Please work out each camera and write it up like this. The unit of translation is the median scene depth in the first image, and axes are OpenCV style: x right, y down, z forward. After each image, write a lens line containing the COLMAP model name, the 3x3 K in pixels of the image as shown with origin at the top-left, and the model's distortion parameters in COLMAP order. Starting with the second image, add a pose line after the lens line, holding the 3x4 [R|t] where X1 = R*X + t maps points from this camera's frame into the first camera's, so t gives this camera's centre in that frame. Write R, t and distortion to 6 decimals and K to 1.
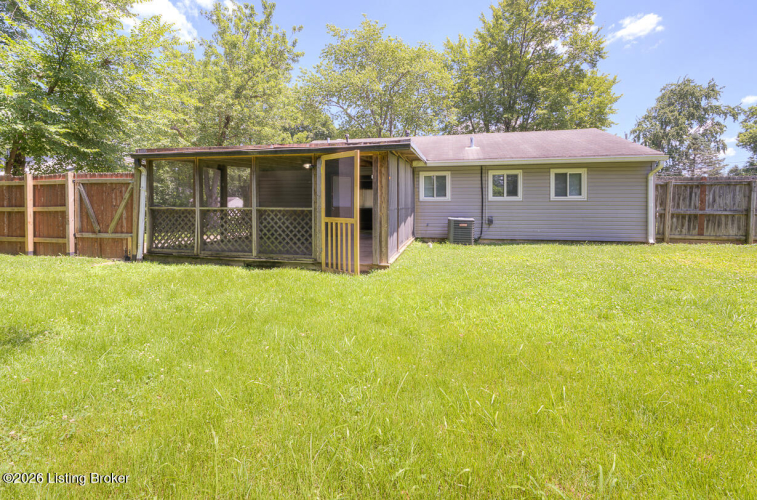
lens RADIAL K [[318.7, 0, 381.1], [0, 318.7, 212.9], [0, 0, 1]] dist [-0.000248, 0.000362]
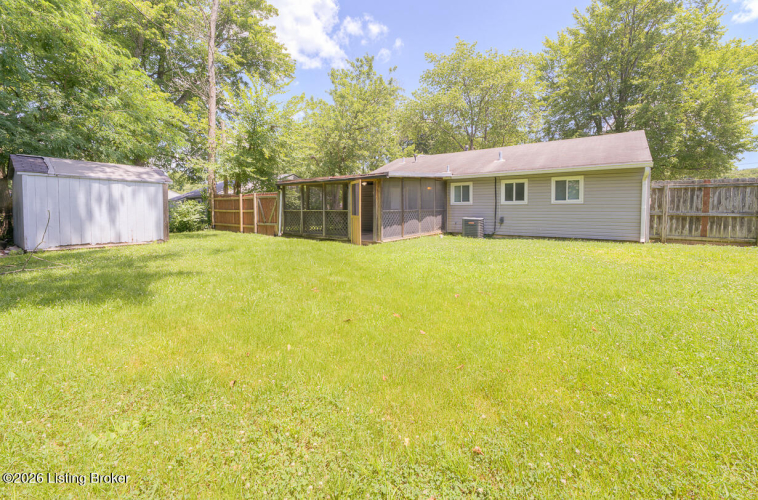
lens RADIAL K [[335.1, 0, 380.5], [0, 335.1, 231.4], [0, 0, 1]] dist [-0.000534, 0.000067]
pose [[0.893013, 0.028026, -0.449157, 0.555466], [-0.006041, 0.998716, 0.050306, 0.005113], [0.449990, -0.042211, 0.892035, -0.435796]]
